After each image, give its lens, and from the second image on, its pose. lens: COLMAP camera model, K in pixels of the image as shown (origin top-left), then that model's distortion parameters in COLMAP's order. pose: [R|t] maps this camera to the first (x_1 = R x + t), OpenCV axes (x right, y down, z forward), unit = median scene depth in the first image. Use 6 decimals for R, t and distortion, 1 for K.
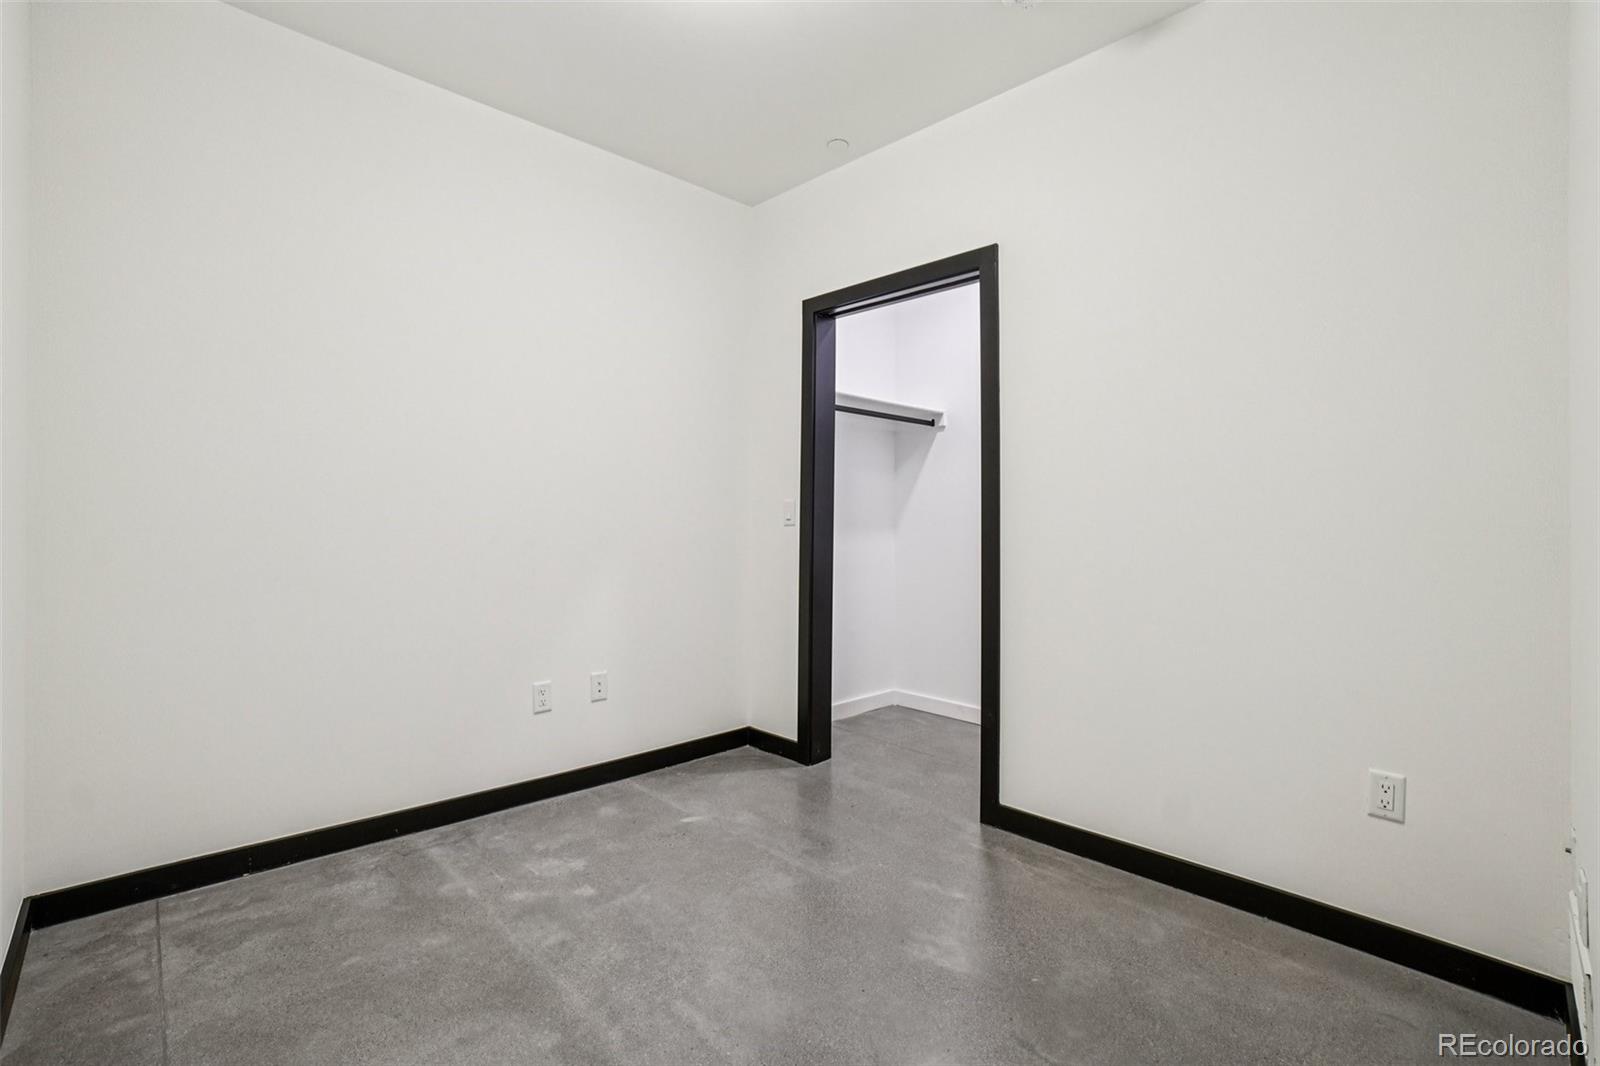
lens RADIAL K [[736.2, 0, 800.2], [0, 736.2, 514.2], [0, 0, 1]] dist [-0.047444, 0.029698]
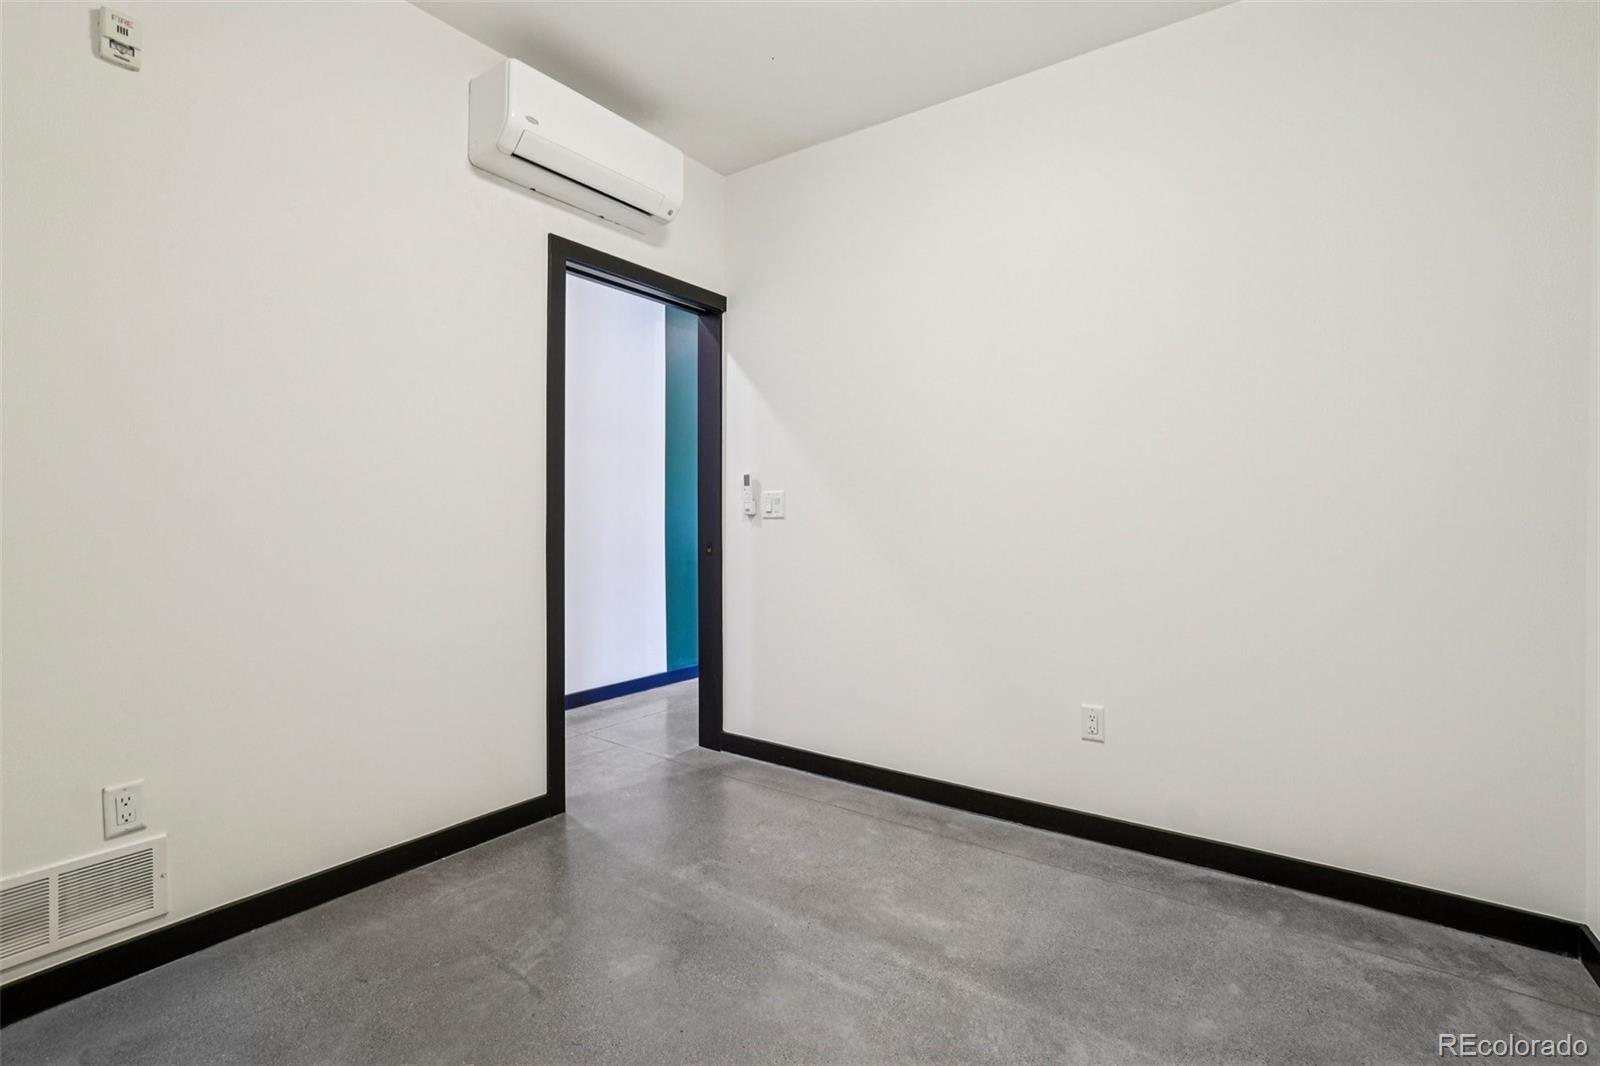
lens RADIAL K [[736.2, 0, 800.2], [0, 736.2, 514.2], [0, 0, 1]] dist [-0.047444, 0.029698]
pose [[-0.983315, -0.009120, -0.181683, 0.103244], [-0.004844, 0.999701, -0.023965, 0.030239], [0.181847, -0.022685, -0.983065, 1.791073]]
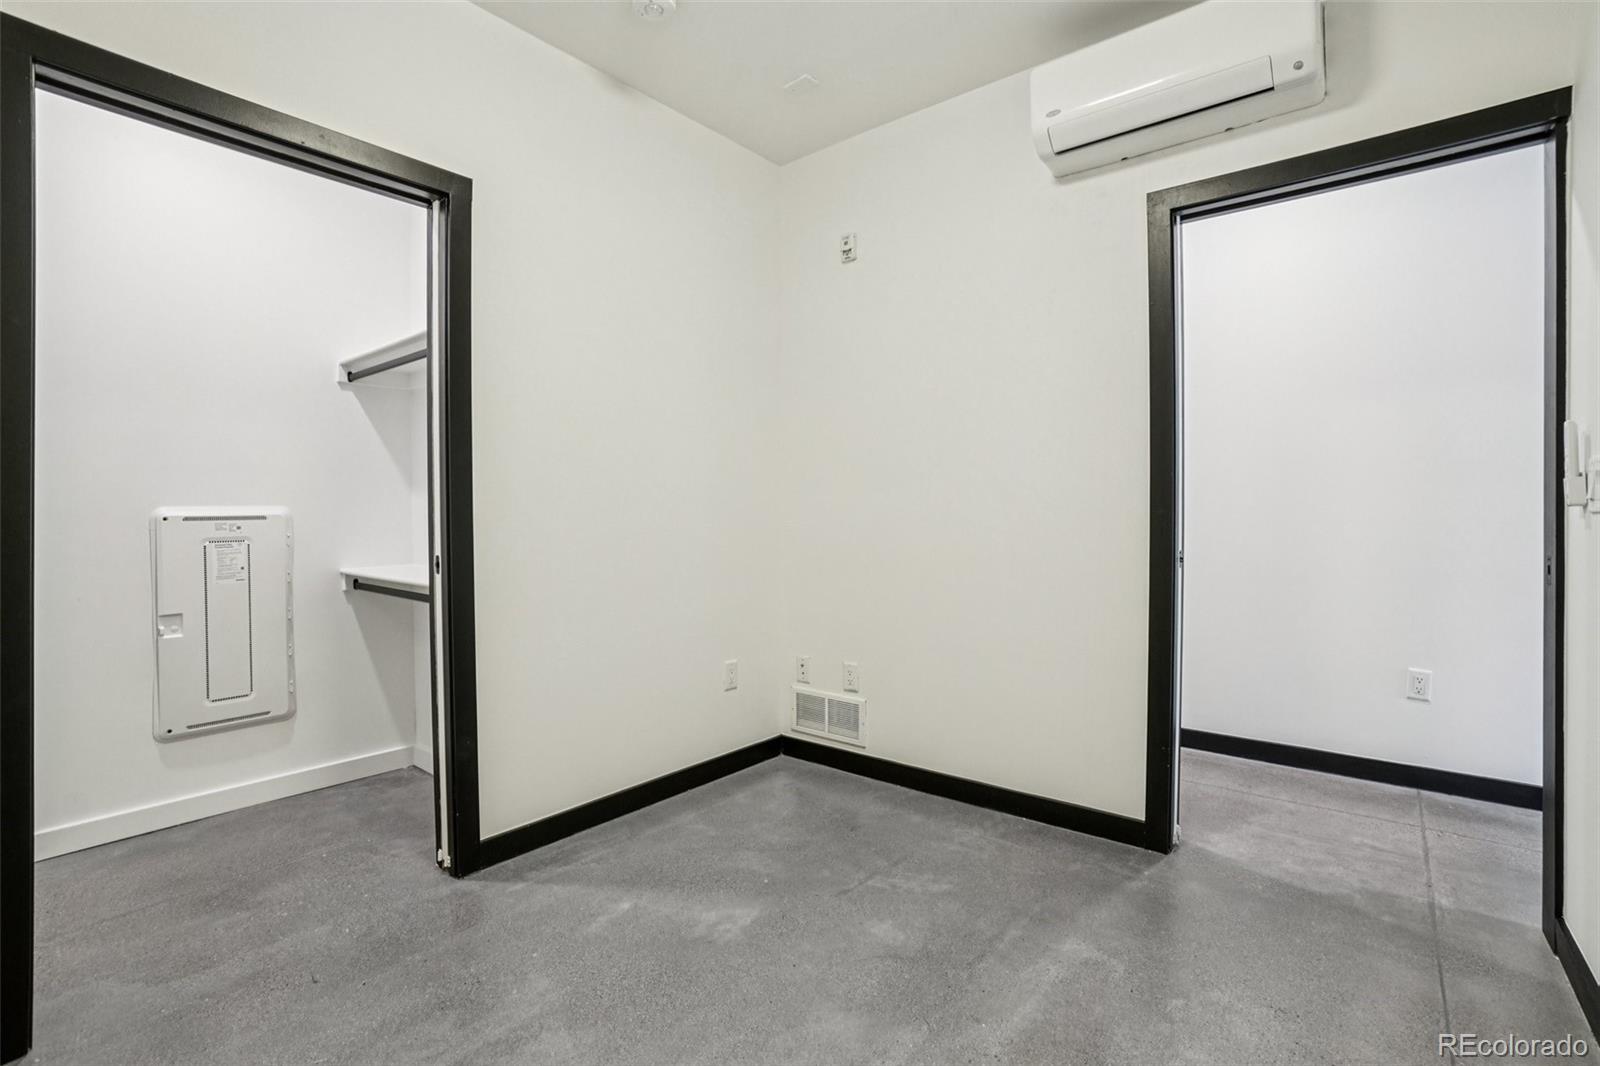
lens RADIAL K [[736.2, 0, 800.2], [0, 736.2, 514.2], [0, 0, 1]] dist [-0.047444, 0.029698]
pose [[-0.130380, -0.003403, 0.991458, -0.866183], [-0.015594, 0.999877, 0.001382, 0.013541], [-0.991341, -0.015280, -0.130417, 1.054305]]
